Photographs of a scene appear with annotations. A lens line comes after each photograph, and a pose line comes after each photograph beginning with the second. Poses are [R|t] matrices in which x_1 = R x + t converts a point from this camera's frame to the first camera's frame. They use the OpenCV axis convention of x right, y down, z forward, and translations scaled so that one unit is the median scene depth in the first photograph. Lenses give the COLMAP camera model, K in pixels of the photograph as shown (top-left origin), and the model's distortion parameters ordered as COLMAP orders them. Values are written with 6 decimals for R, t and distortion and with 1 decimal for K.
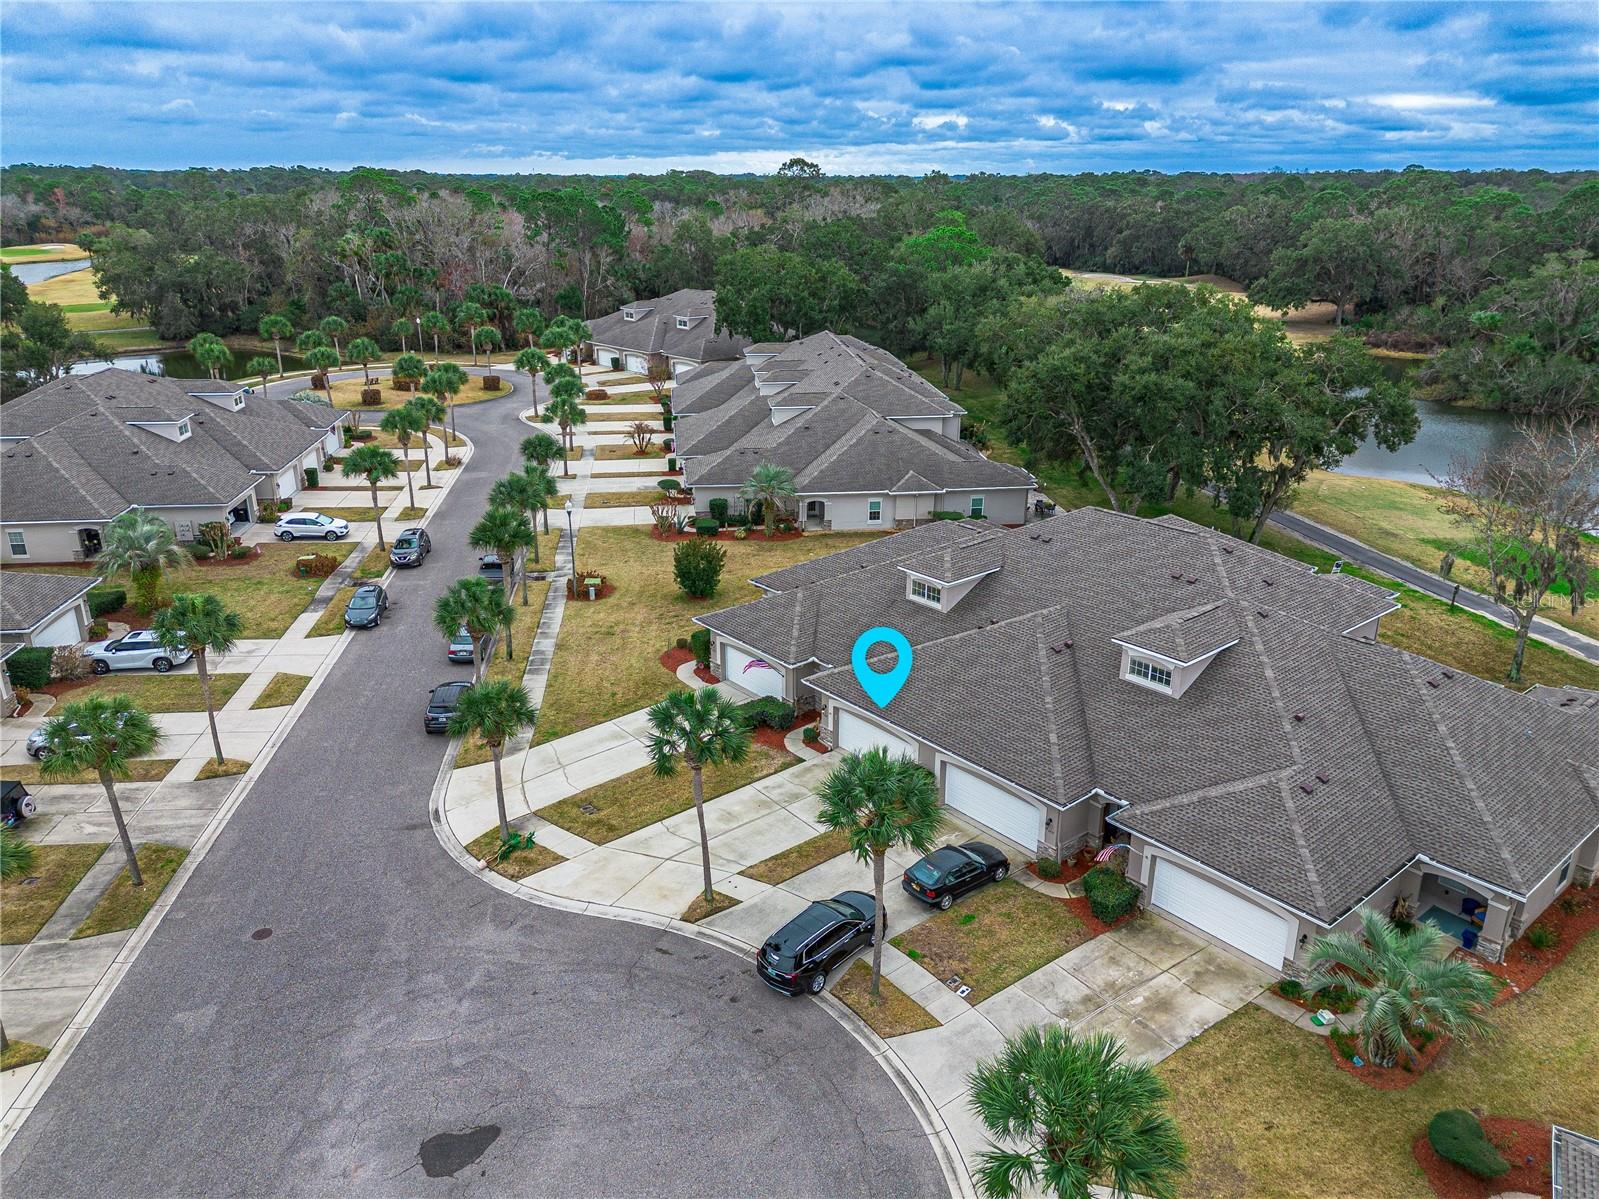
lens RADIAL K [[1144.8, 0, 798.6], [0, 1144.8, 595.0], [0, 0, 1]] dist [0.088837, -0.083923]
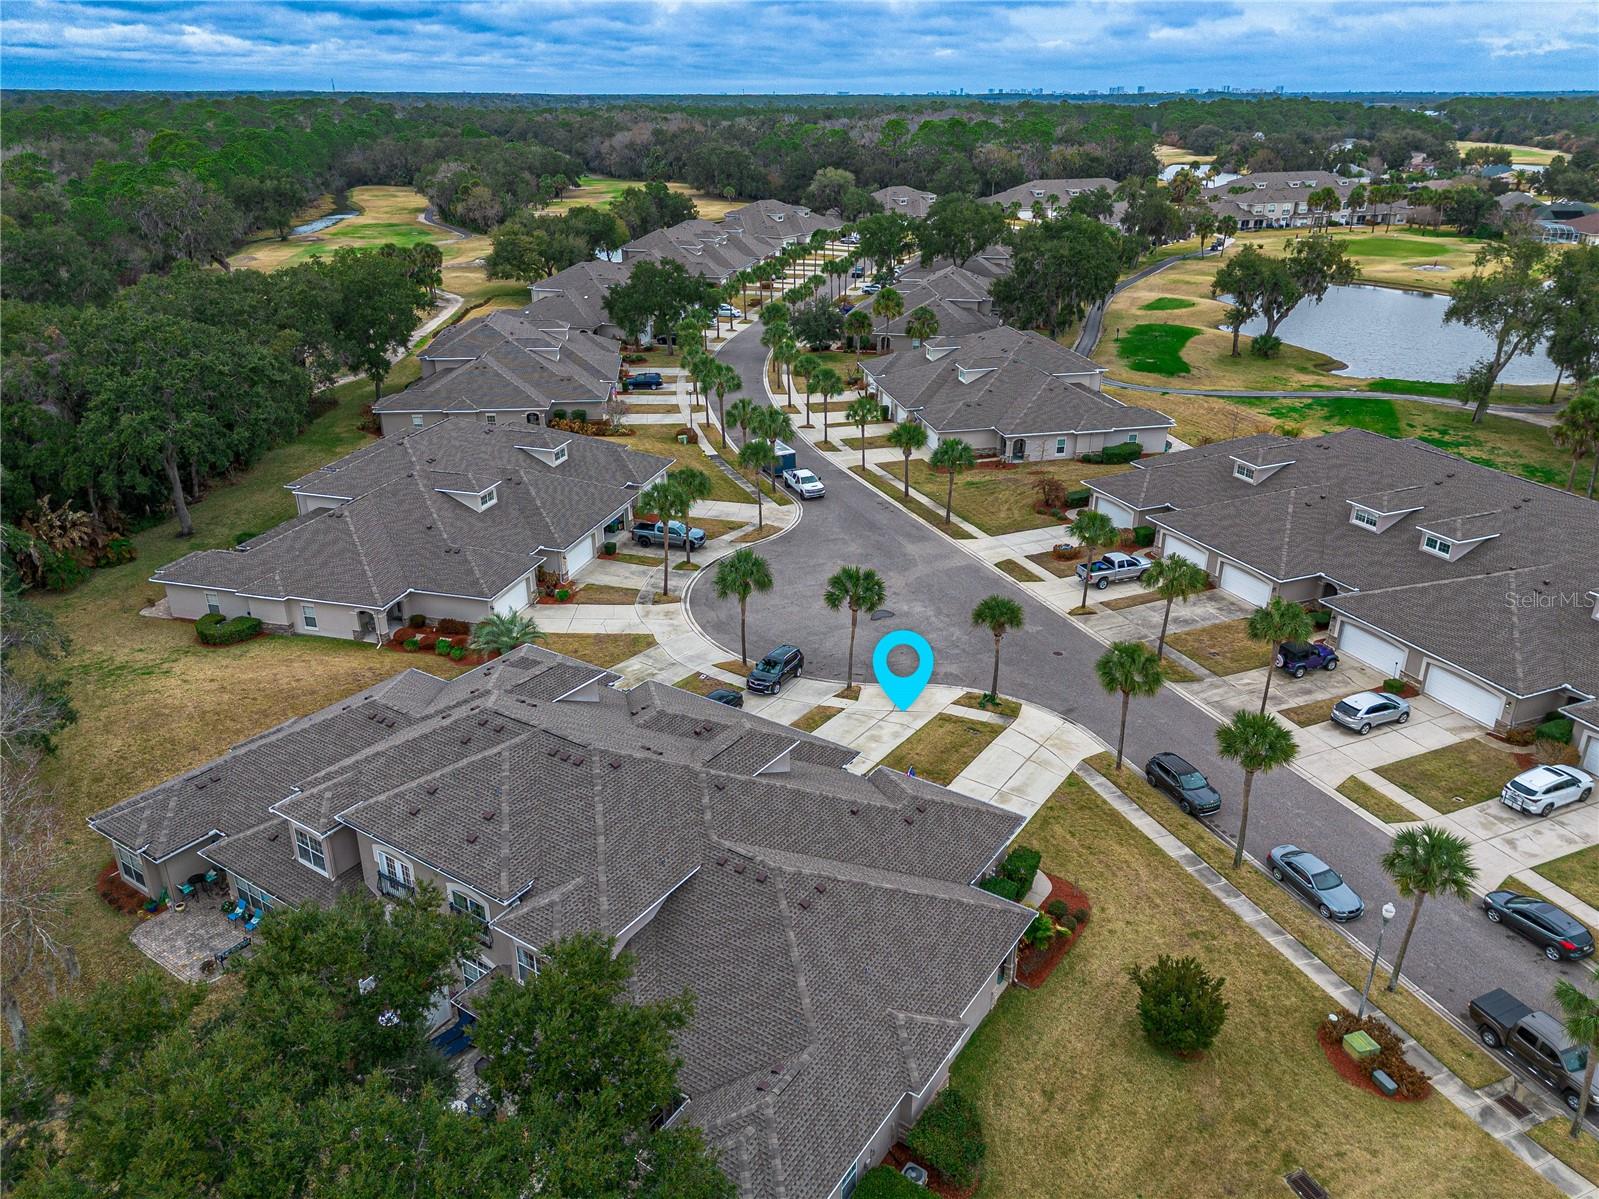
lens RADIAL K [[1144.8, 0, 798.6], [0, 1144.8, 595.0], [0, 0, 1]] dist [0.088837, -0.083923]
pose [[-0.962444, 0.110295, -0.248066, 0.258511], [-0.090707, 0.730595, 0.676760, -0.633787], [0.255879, 0.673844, -0.693152, 1.306047]]
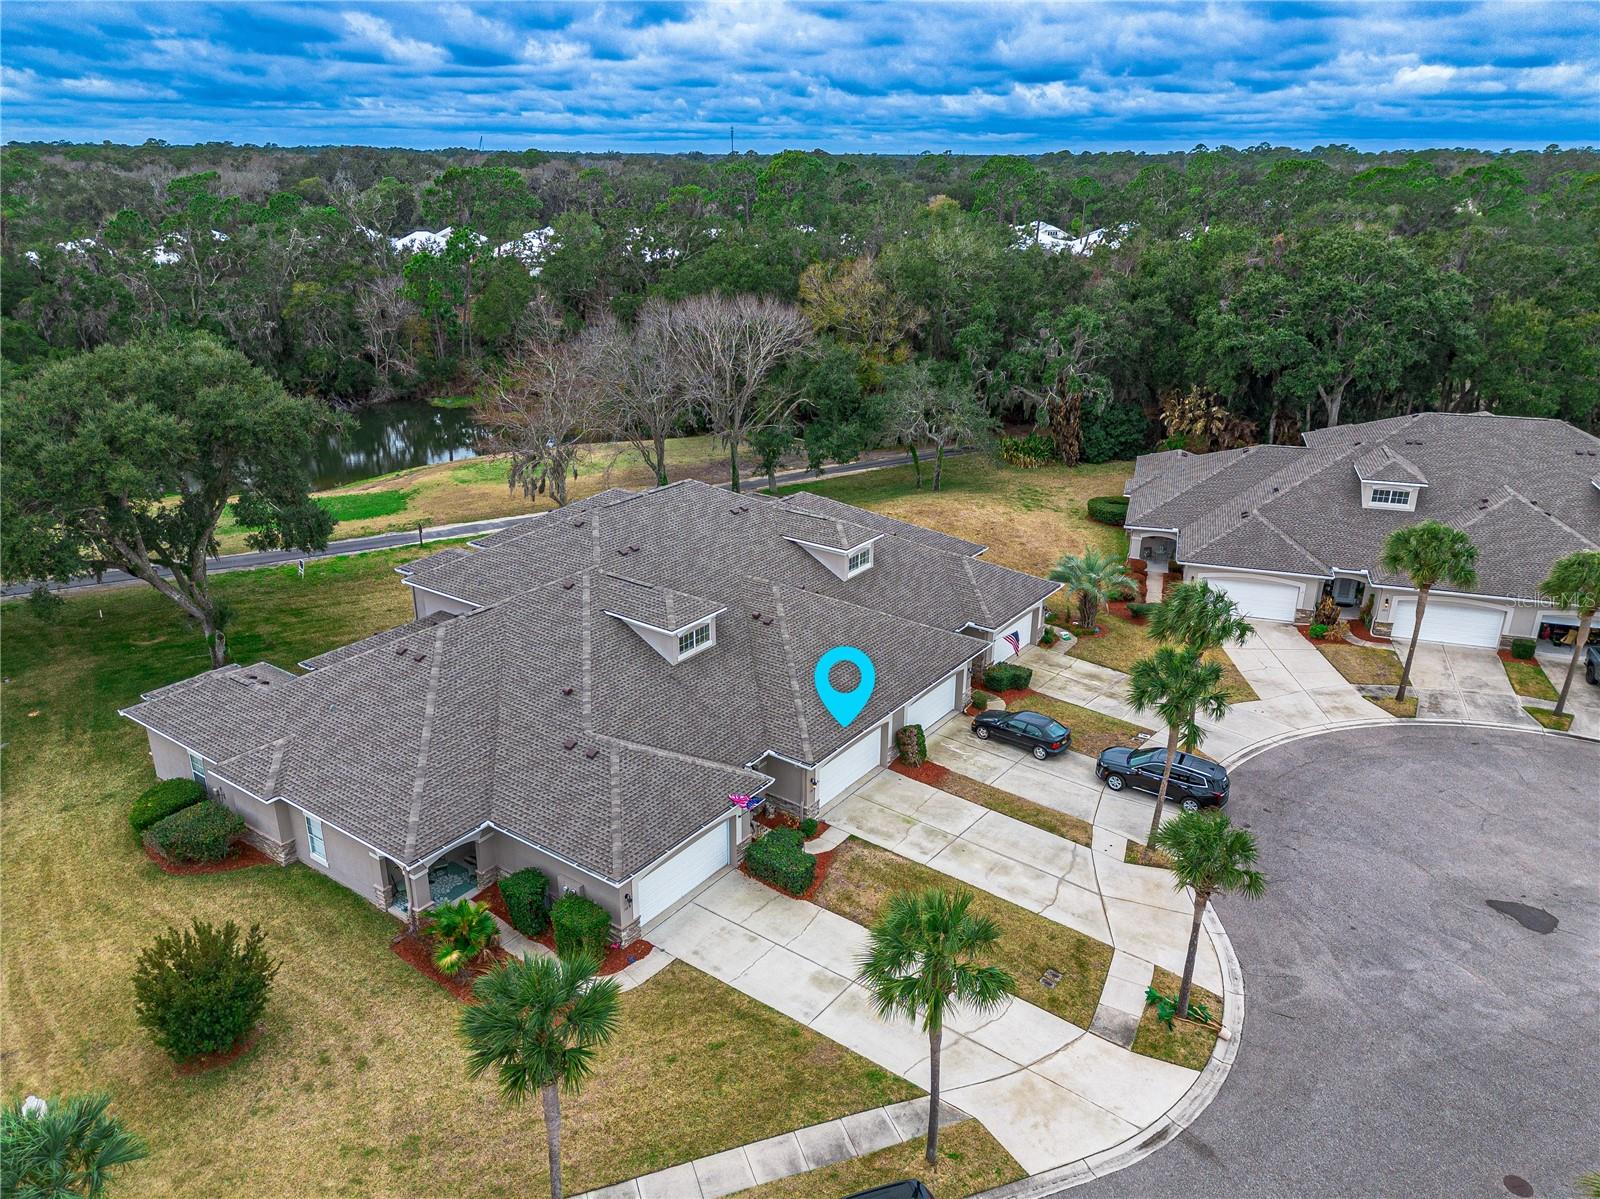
lens RADIAL K [[1139.3, 0, 798.9], [0, 1139.3, 590.3], [0, 0, 1]] dist [0.084796, -0.079822]
pose [[-0.236657, -0.346981, 0.907523, -0.538051], [0.326598, 0.851293, 0.410650, -0.289055], [-0.915056, 0.393578, -0.088142, 0.804680]]
